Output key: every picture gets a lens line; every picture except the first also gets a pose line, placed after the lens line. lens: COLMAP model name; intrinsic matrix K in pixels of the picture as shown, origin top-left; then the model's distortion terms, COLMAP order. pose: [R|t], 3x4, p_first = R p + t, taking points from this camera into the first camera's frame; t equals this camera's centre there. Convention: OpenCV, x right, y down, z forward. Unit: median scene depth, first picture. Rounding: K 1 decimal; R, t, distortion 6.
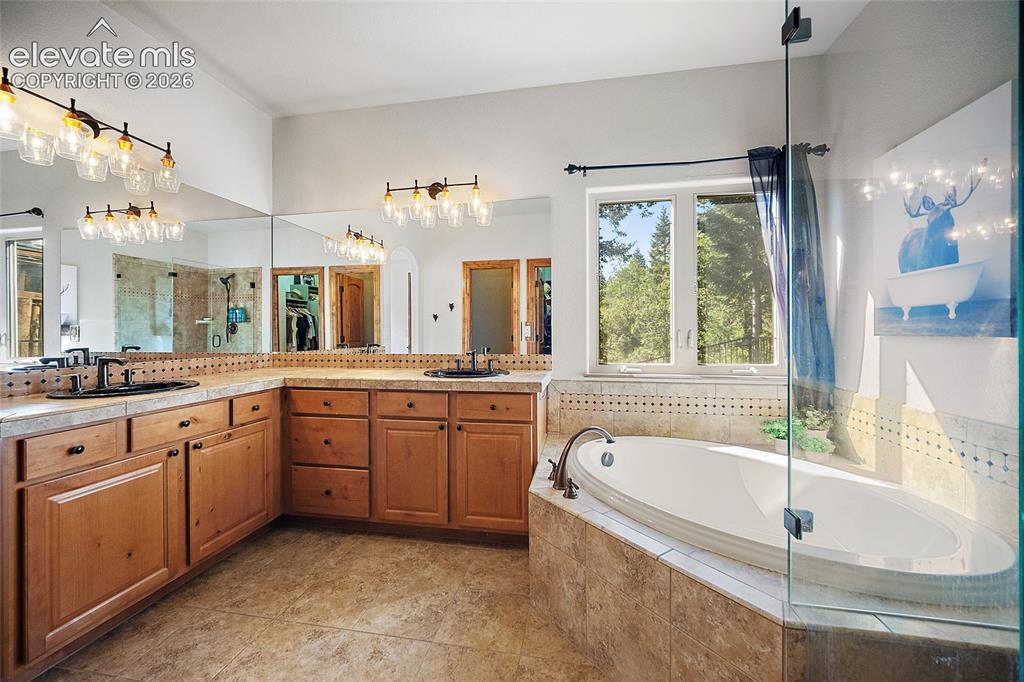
lens RADIAL K [[402.1, 0, 511.0], [0, 402.1, 334.1], [0, 0, 1]] dist [0.002677, -0.000498]
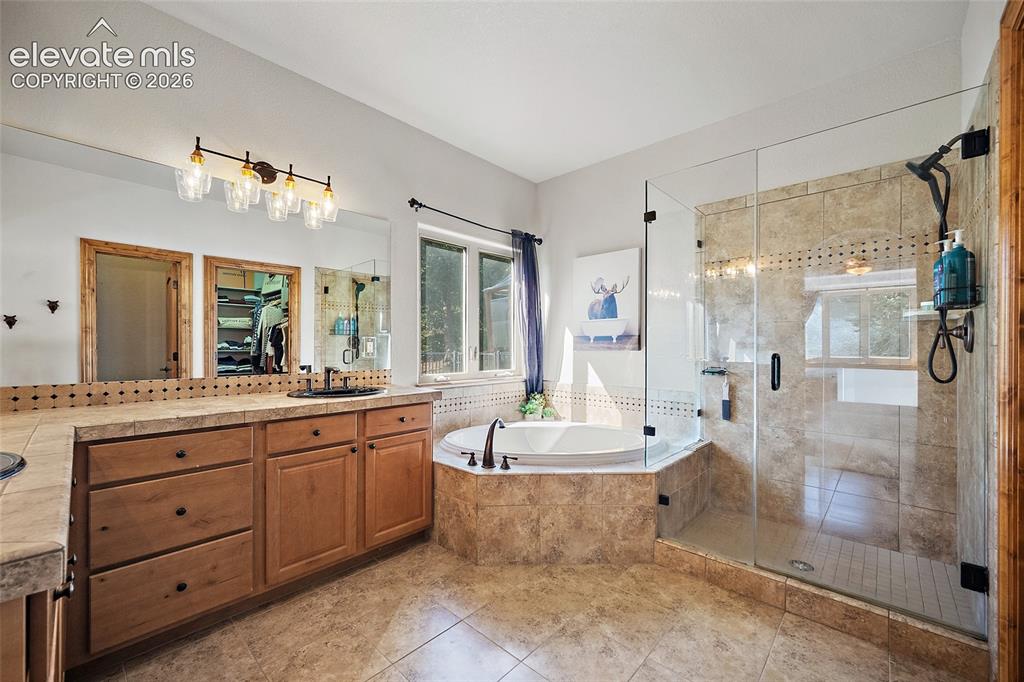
lens RADIAL K [[402.1, 0, 510.7], [0, 402.1, 350.3], [0, 0, 1]] dist [0.002677, -0.000498]
pose [[0.543690, -0.002169, 0.839283, -0.734312], [0.002123, 0.999997, 0.001209, 0.000679], [-0.839283, 0.001124, 0.543693, 0.180599]]
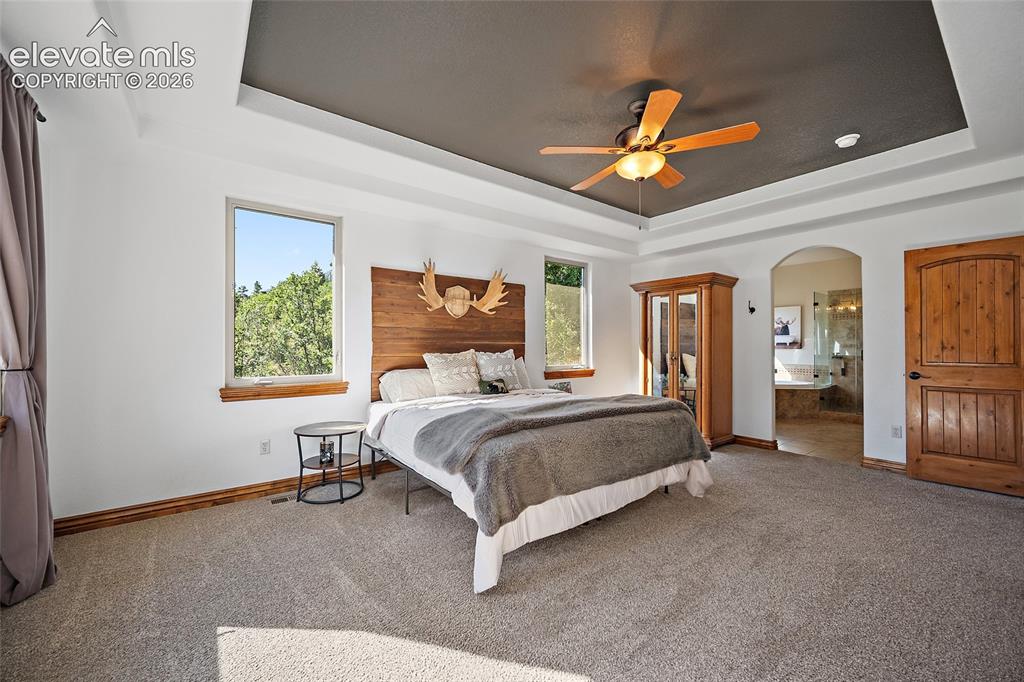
lens RADIAL K [[402.1, 0, 509.1], [0, 402.1, 346.8], [0, 0, 1]] dist [0.002677, -0.000498]
pose [[0.665408, -0.001273, 0.746478, -3.507303], [-0.000093, 0.999998, 0.001789, -0.020911], [-0.746480, -0.001260, 0.665407, 0.148282]]
